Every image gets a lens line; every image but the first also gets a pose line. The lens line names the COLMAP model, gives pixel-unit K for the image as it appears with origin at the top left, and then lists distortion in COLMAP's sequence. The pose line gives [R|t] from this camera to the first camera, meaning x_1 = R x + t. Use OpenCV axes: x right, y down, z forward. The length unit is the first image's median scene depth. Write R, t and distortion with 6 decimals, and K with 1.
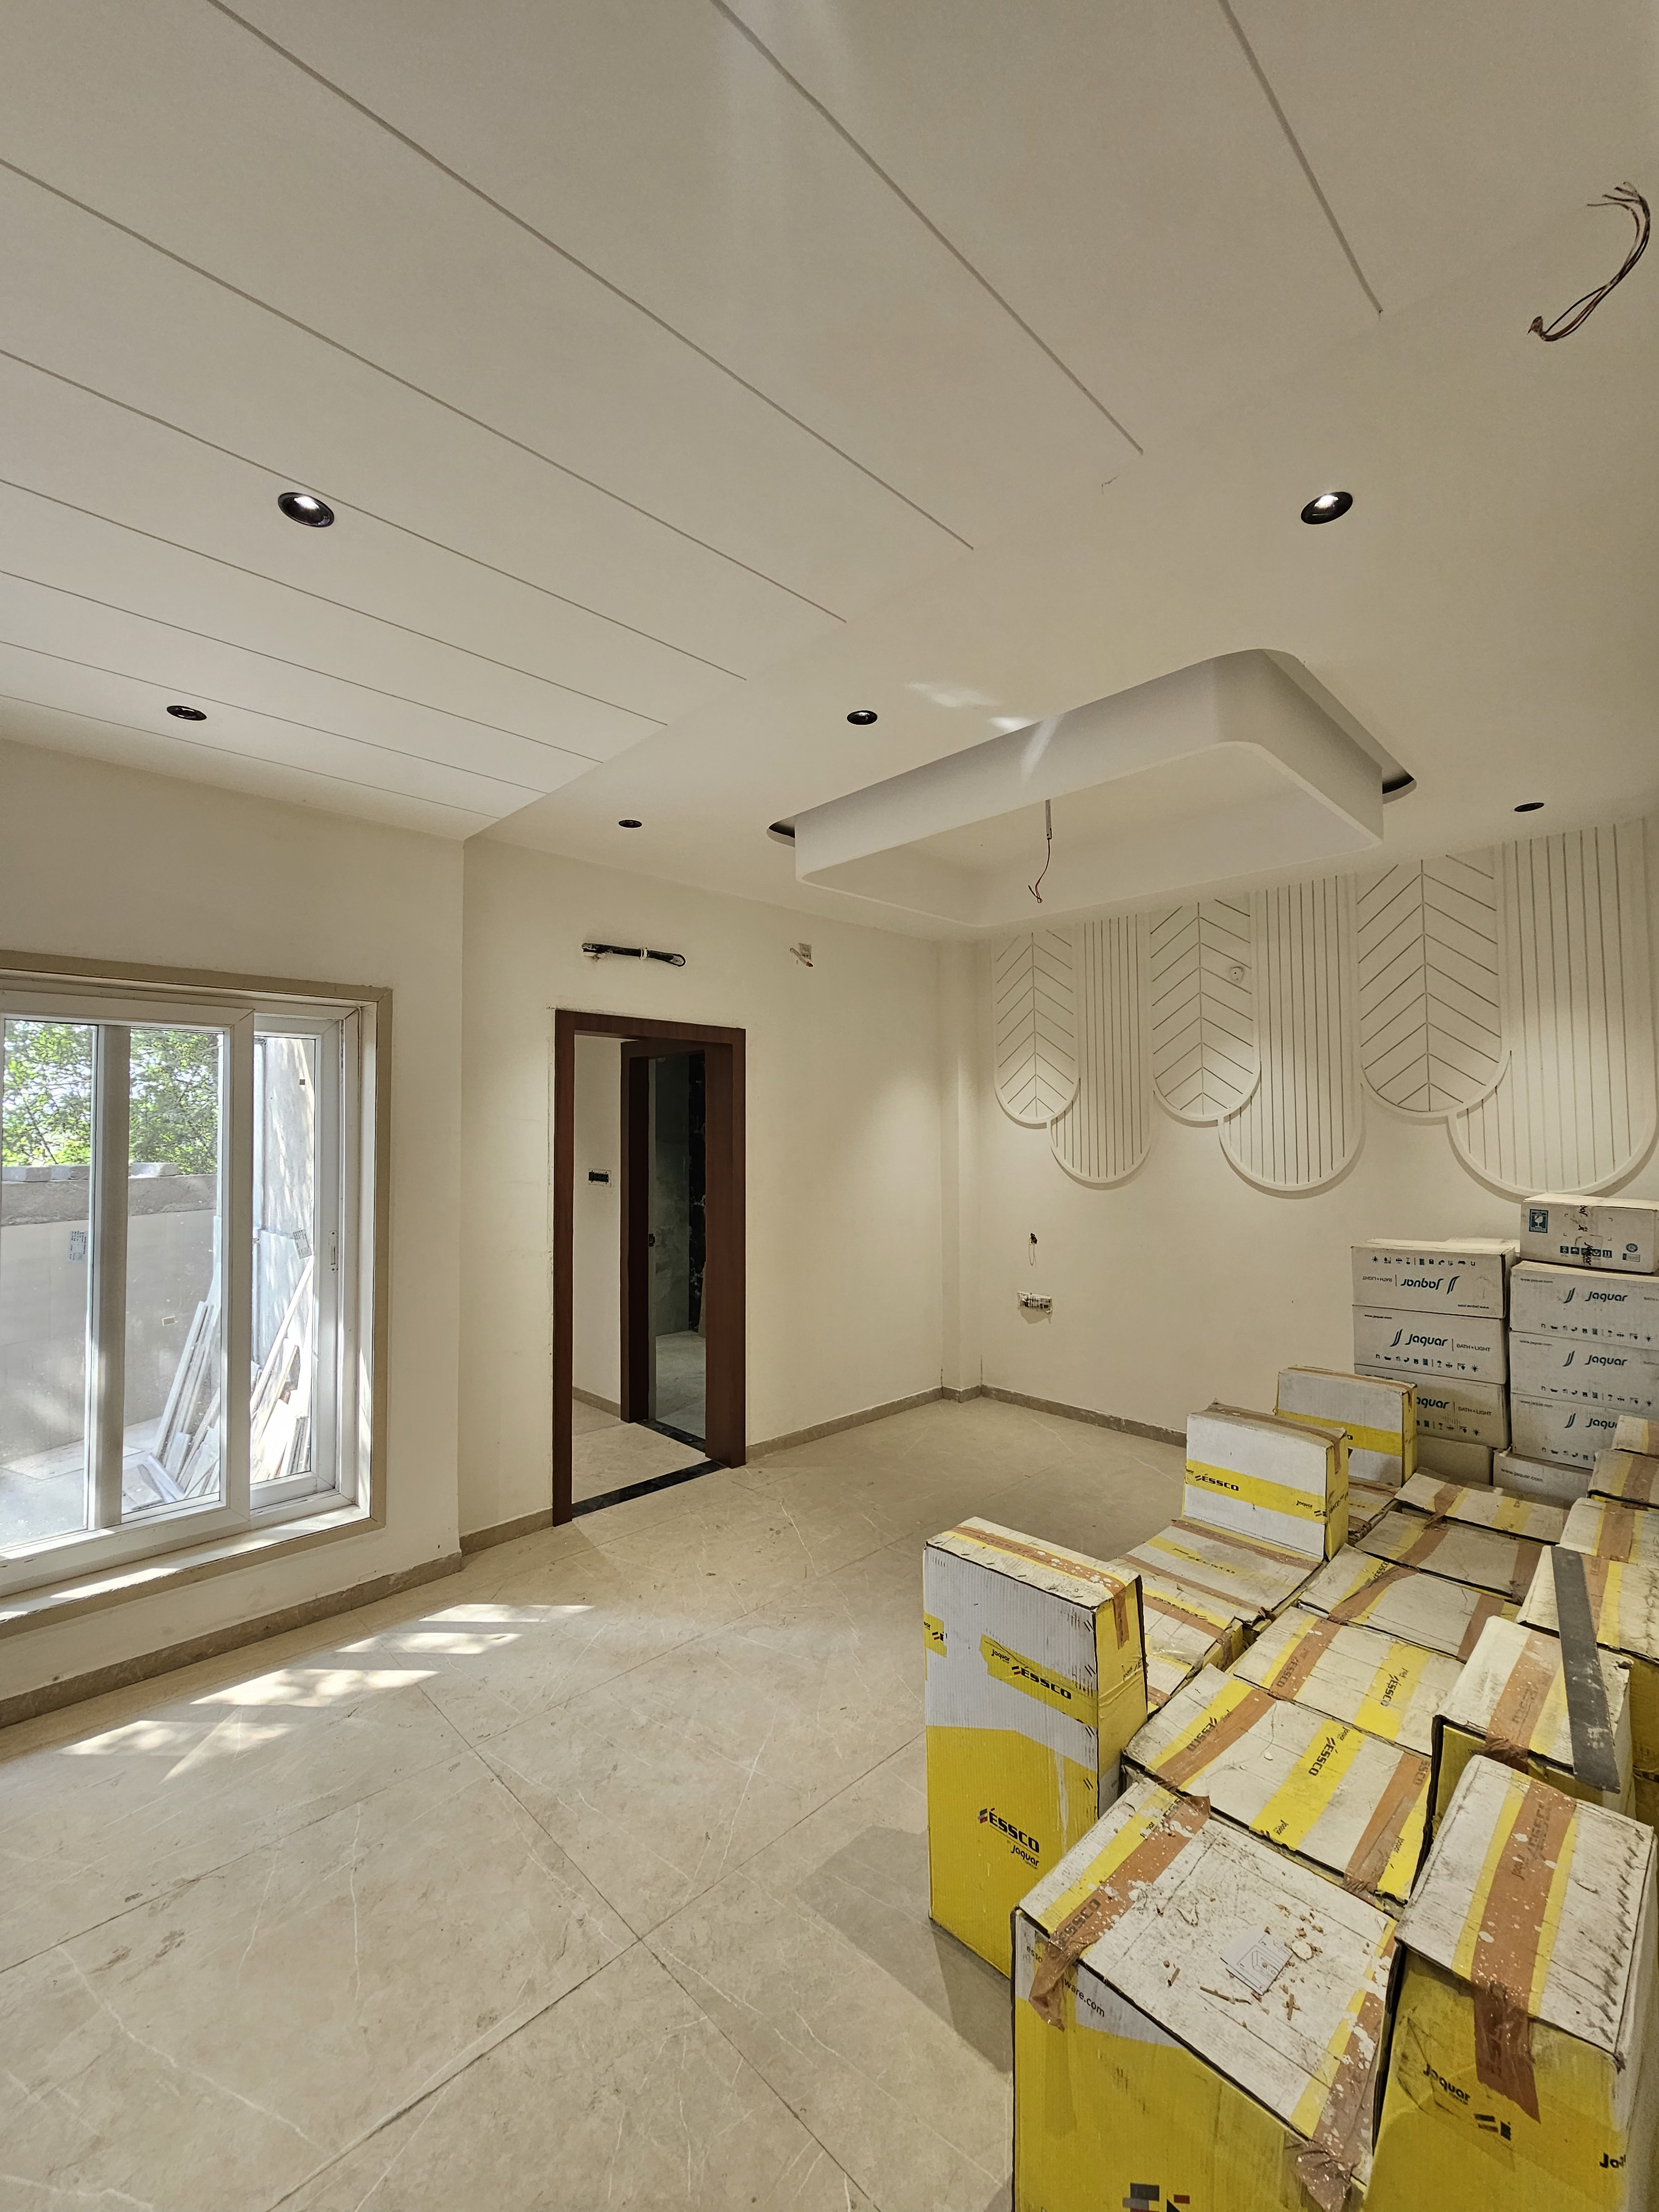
lens RADIAL K [[900.6, 0, 839.8], [0, 900.6, 1110.1], [0, 0, 1]] dist [-0.009861, 0.002947]
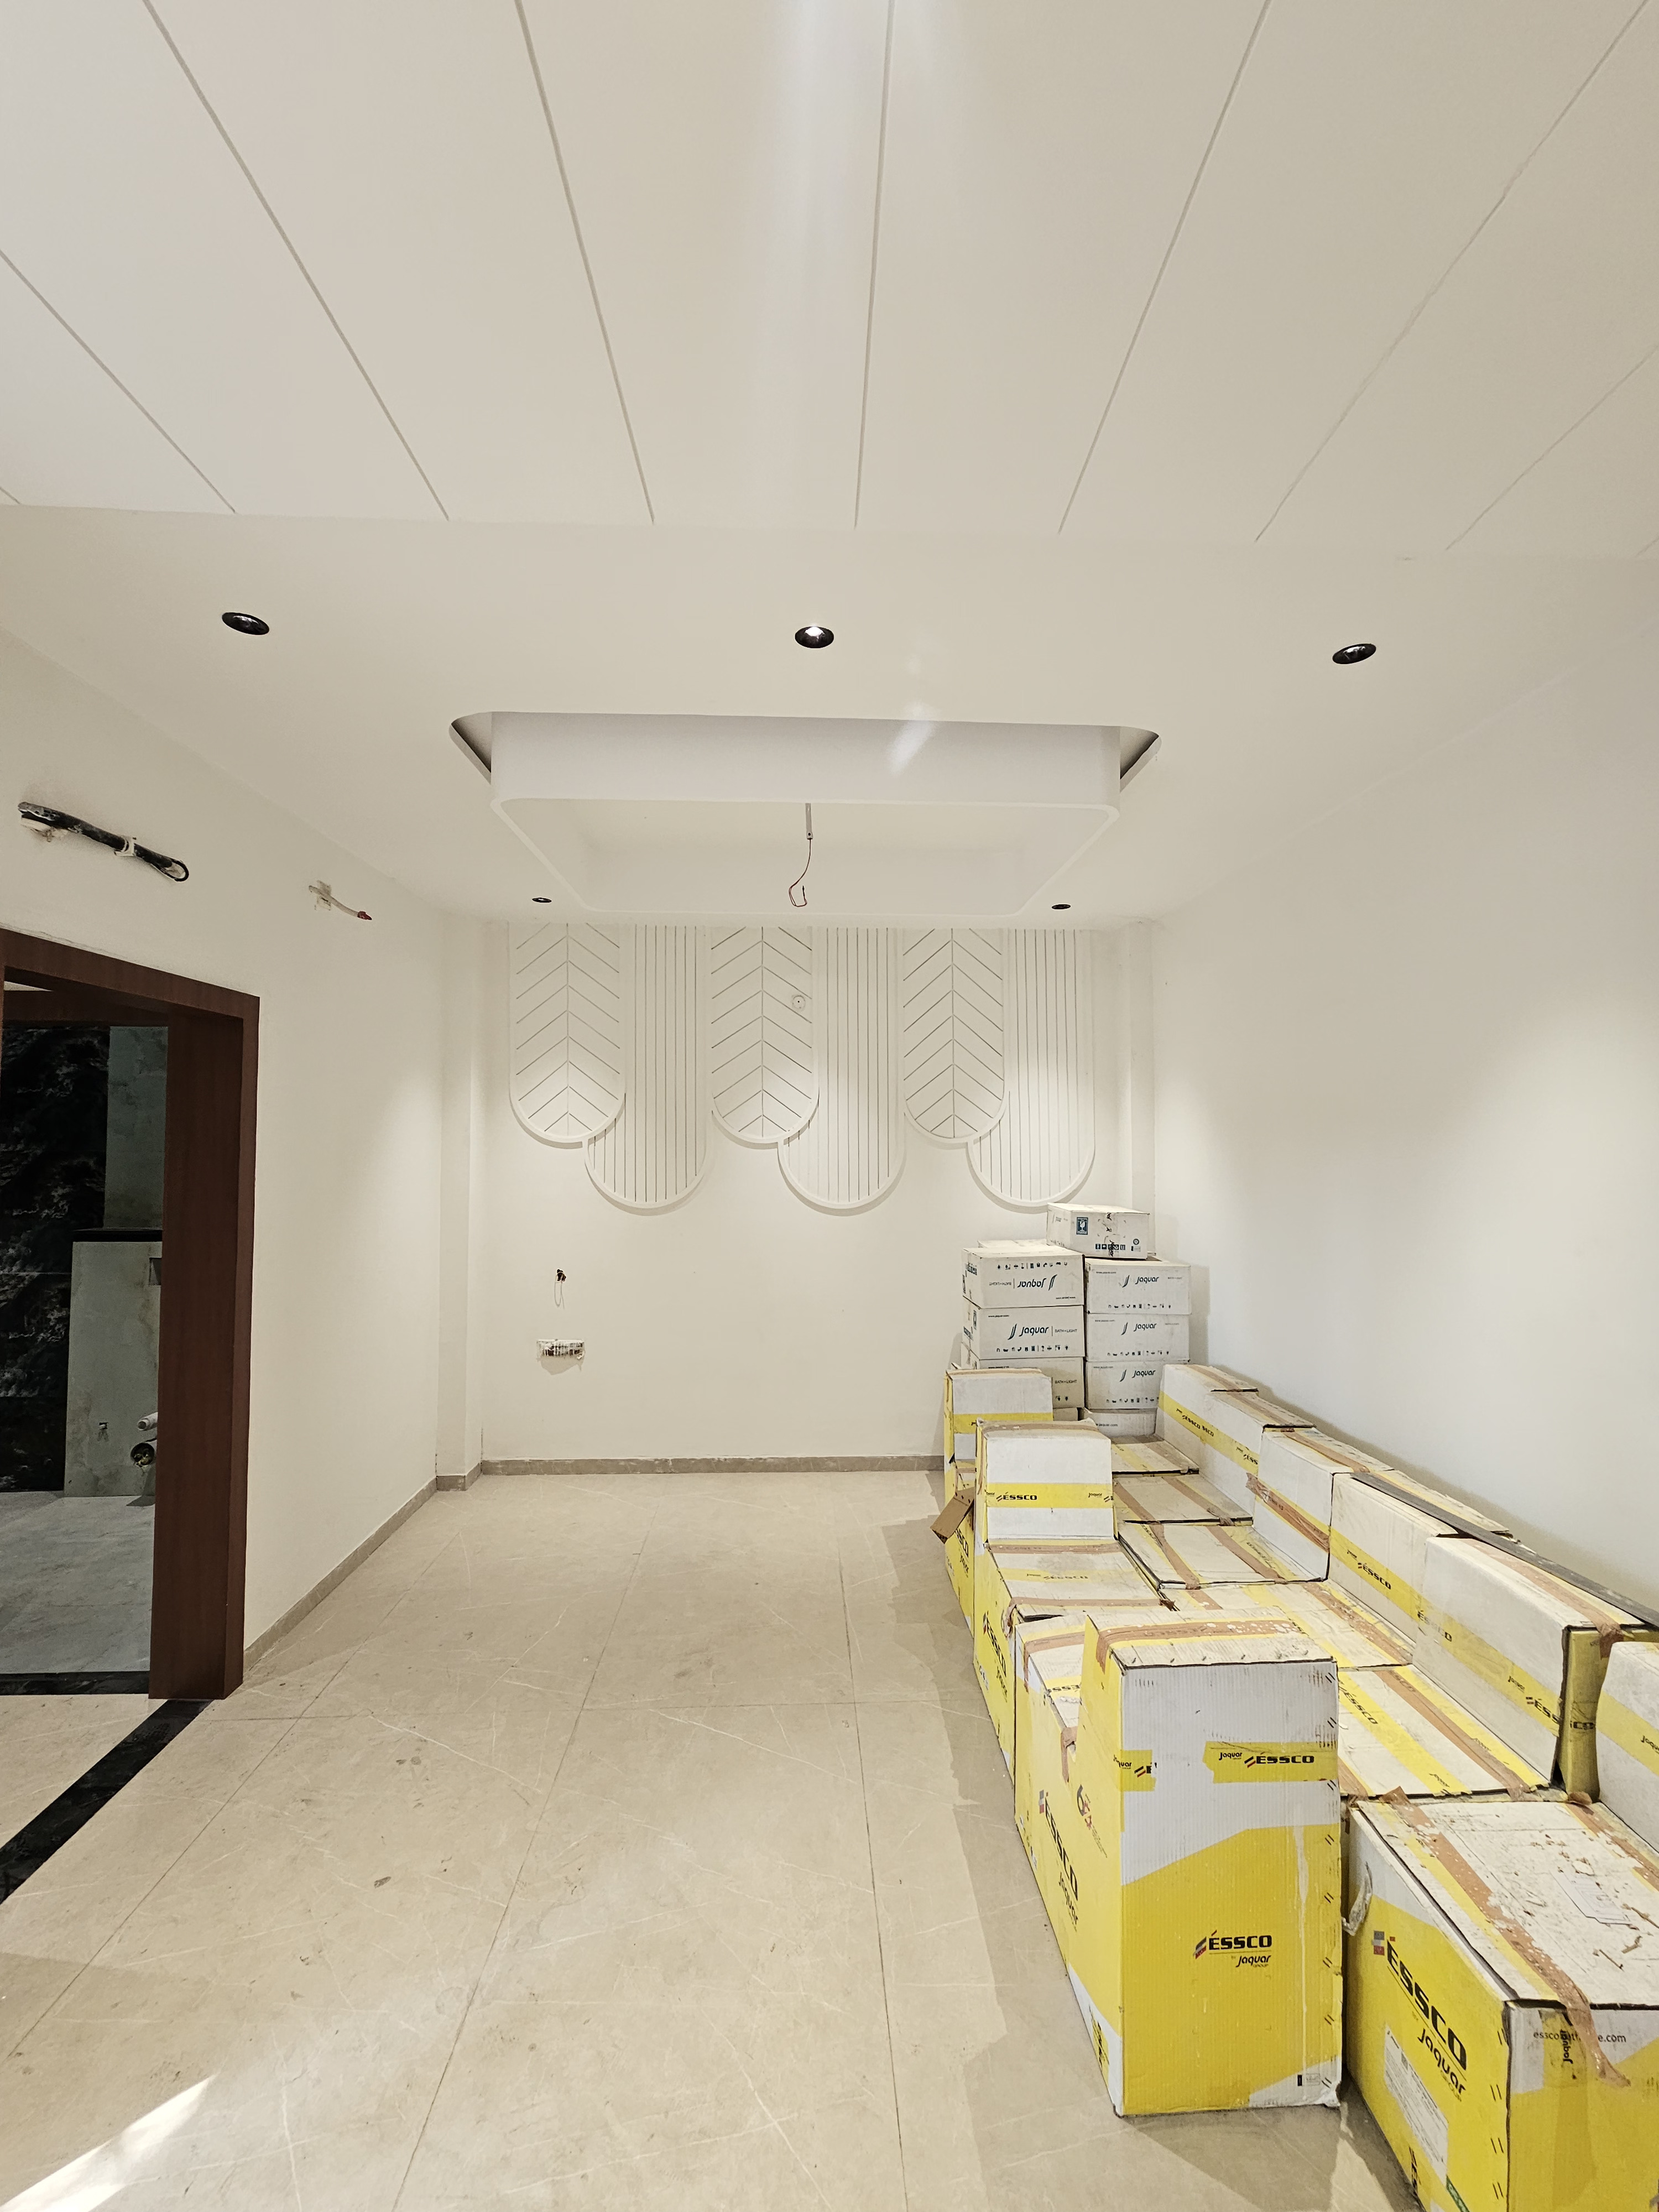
lens RADIAL K [[900.6, 0, 839.8], [0, 900.6, 1110.1], [0, 0, 1]] dist [-0.009861, 0.002947]
pose [[0.672531, 0.030851, 0.739425, -0.337206], [-0.024499, 0.999511, -0.019420, -0.008457], [-0.739663, -0.005054, 0.672958, 0.295962]]
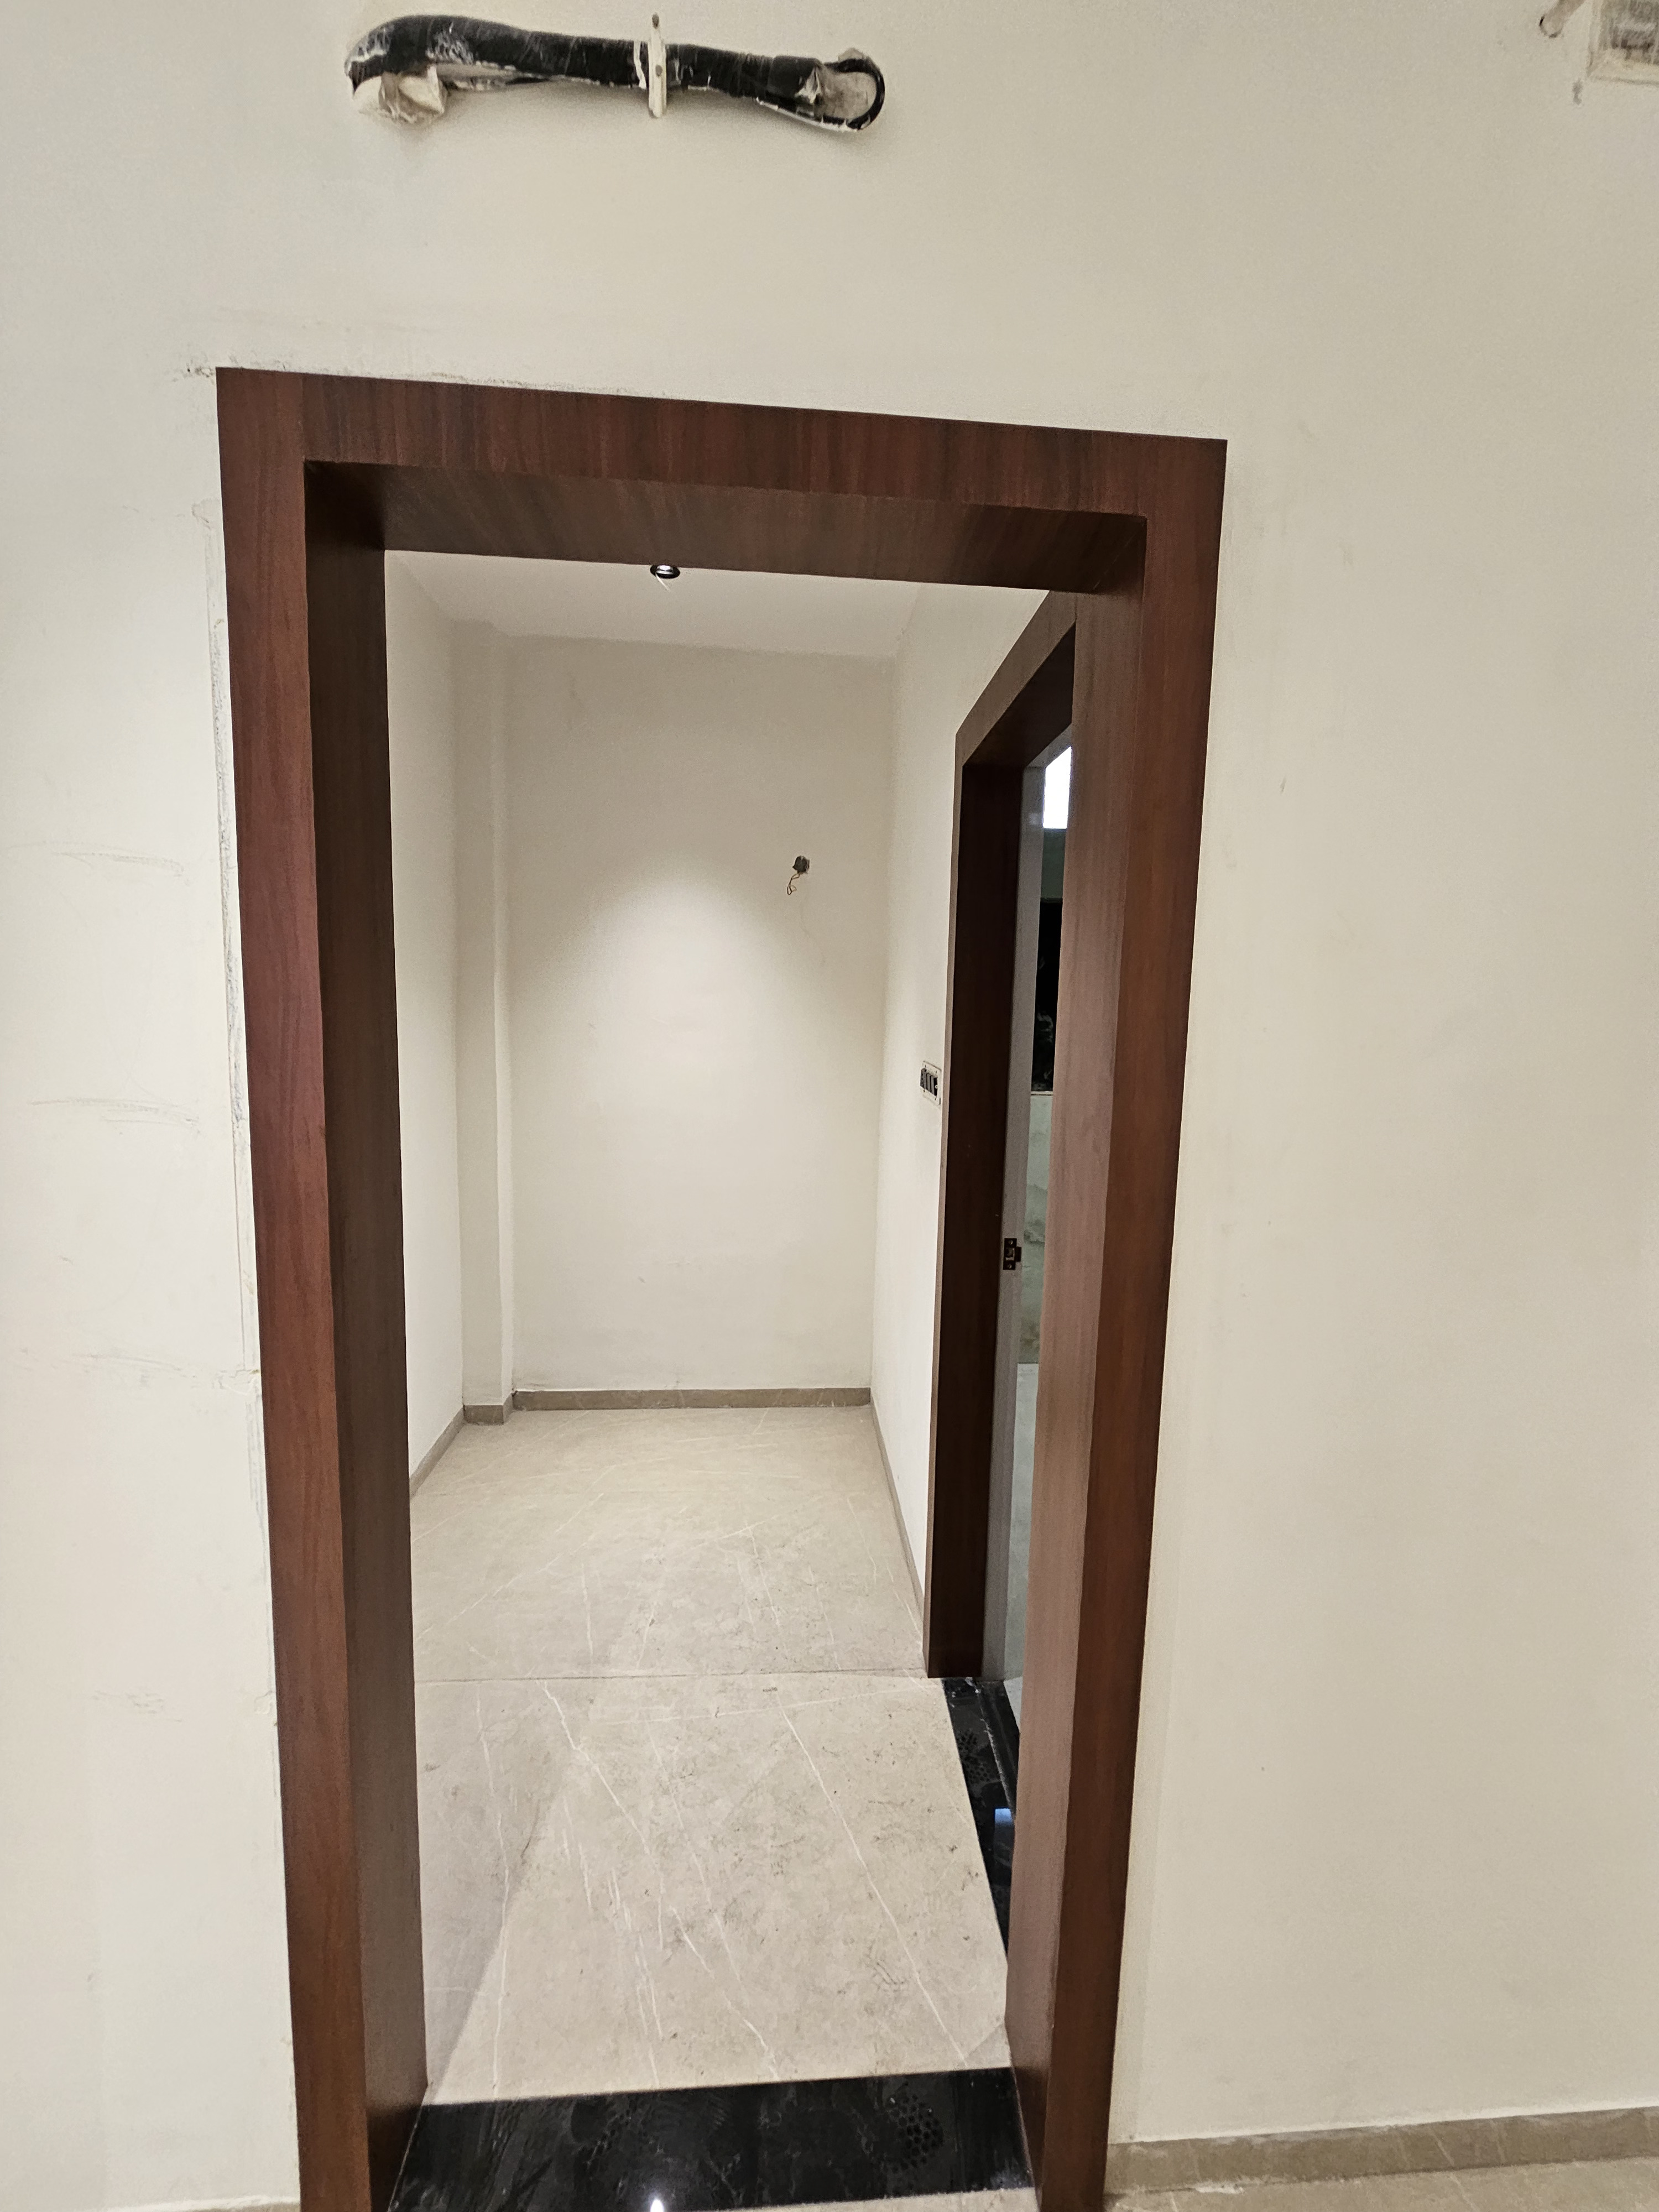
lens RADIAL K [[900.6, 0, 839.8], [0, 900.6, 1110.1], [0, 0, 1]] dist [-0.009861, 0.002947]
pose [[0.757700, 0.092870, -0.645961, -0.027172], [-0.005268, 0.990661, 0.136248, 0.040546], [0.652581, -0.099832, 0.751113, 0.870607]]
